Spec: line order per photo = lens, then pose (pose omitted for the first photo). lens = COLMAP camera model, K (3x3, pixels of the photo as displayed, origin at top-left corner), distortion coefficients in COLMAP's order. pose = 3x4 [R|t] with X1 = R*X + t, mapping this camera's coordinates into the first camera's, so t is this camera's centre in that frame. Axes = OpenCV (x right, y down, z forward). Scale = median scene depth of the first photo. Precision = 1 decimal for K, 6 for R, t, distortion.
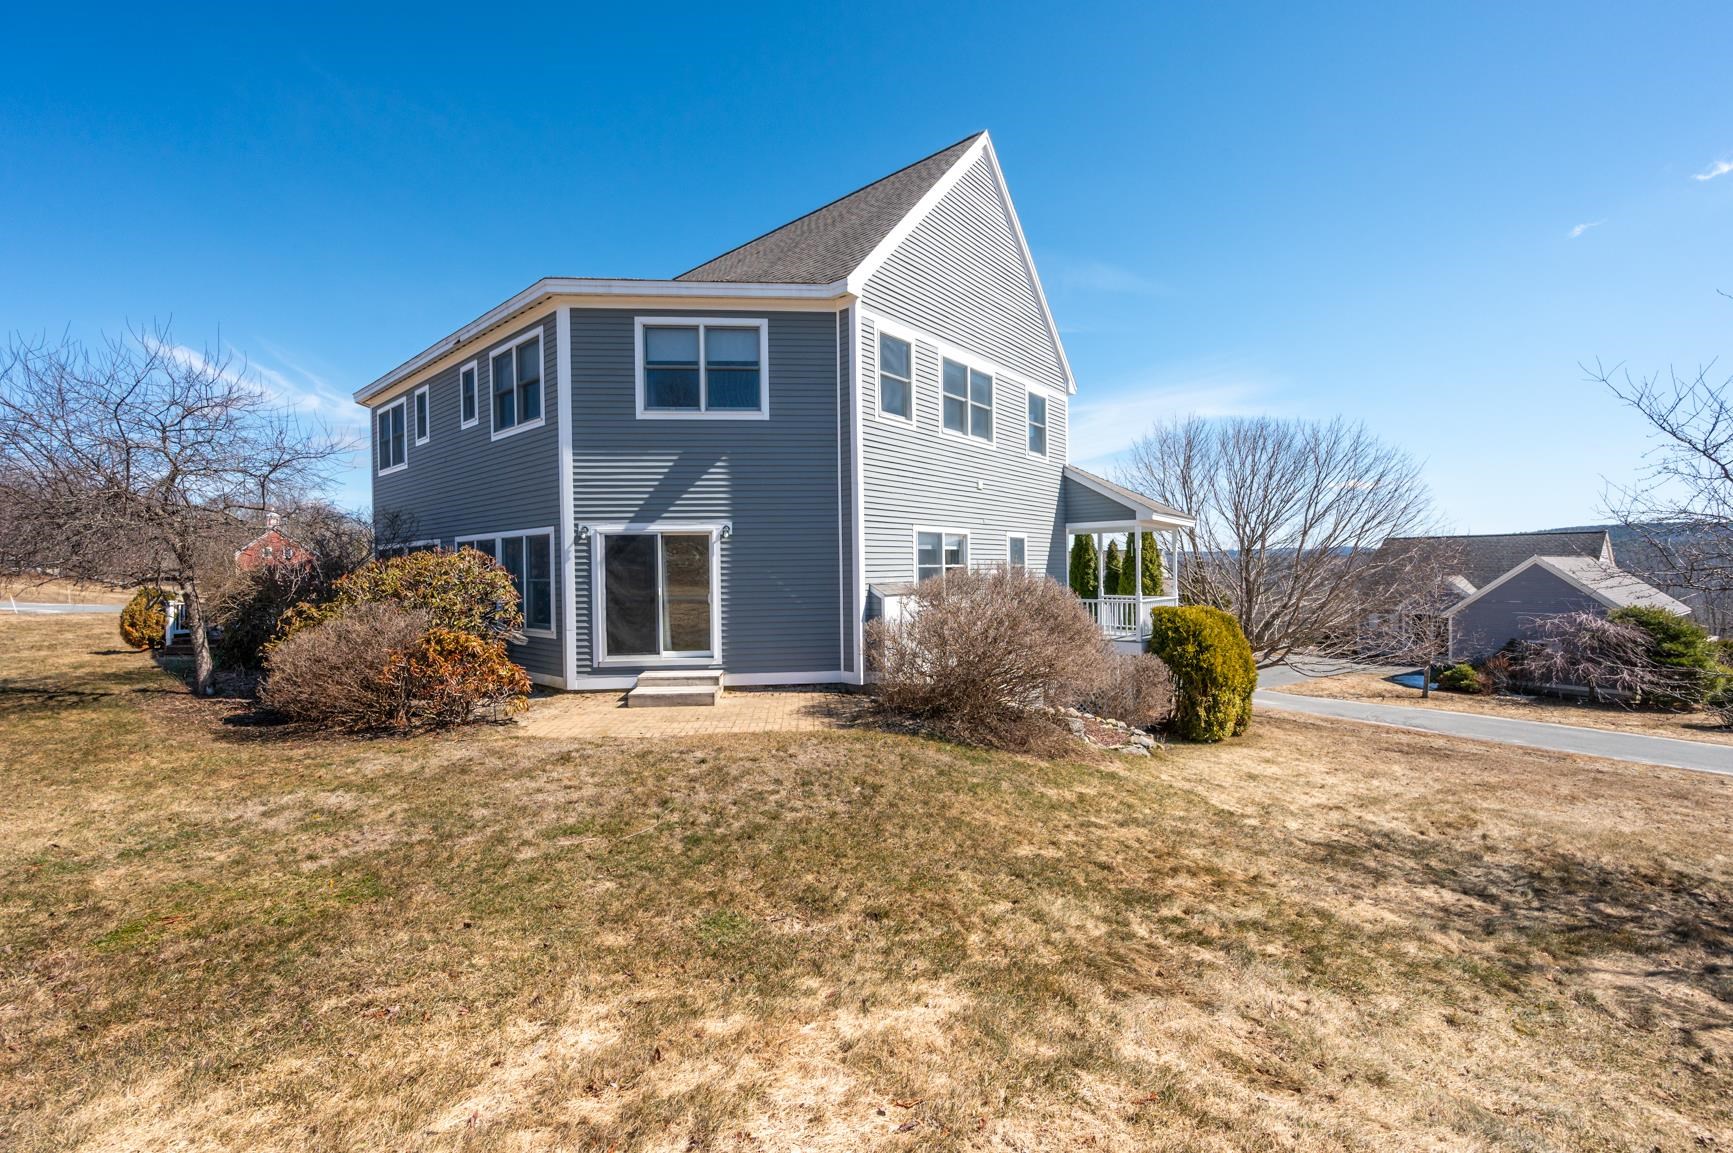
lens RADIAL K [[709.3, 0, 864.4], [0, 709.3, 581.2], [0, 0, 1]] dist [-0.006760, 0.000192]
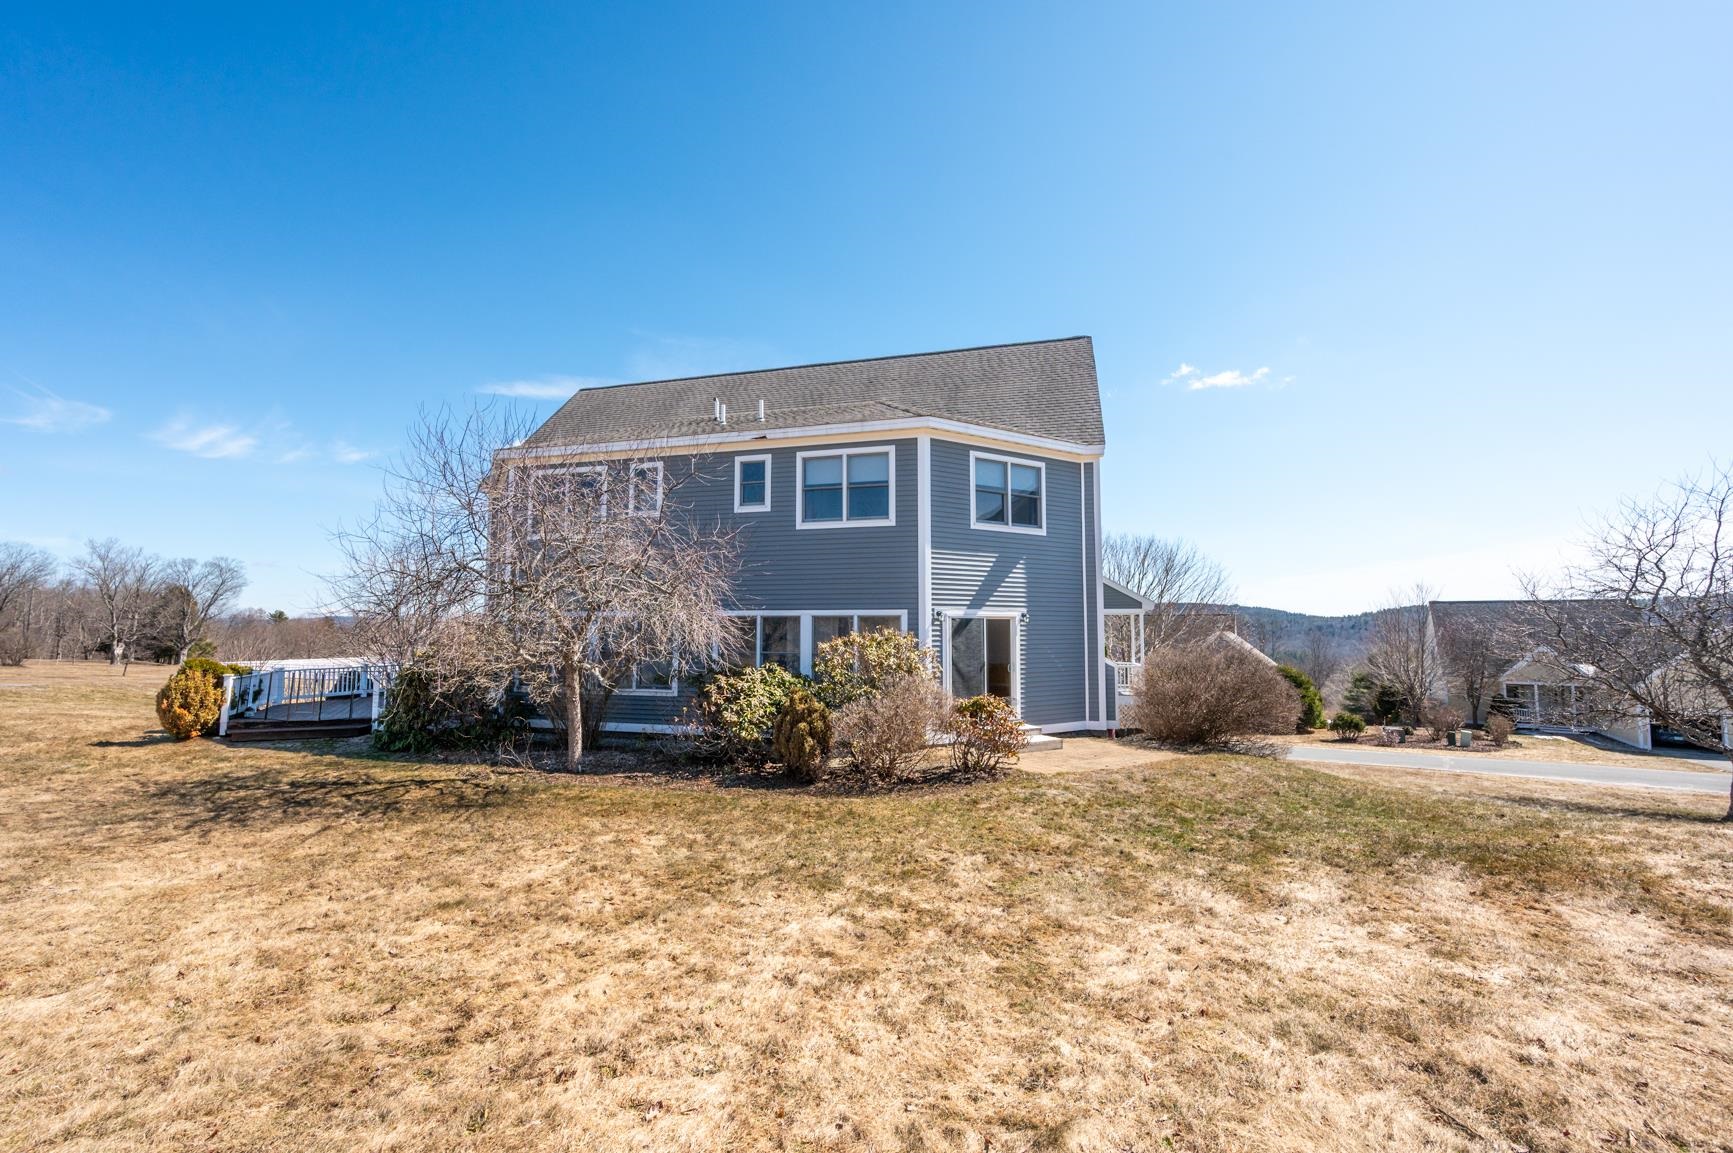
lens RADIAL K [[709.3, 0, 867.3], [0, 709.3, 573.6], [0, 0, 1]] dist [-0.006760, 0.000192]
pose [[0.900286, 0.049476, 0.432478, -1.035221], [-0.007260, 0.995088, -0.098725, -0.018058], [-0.435238, 0.085741, 0.896223, -0.064951]]
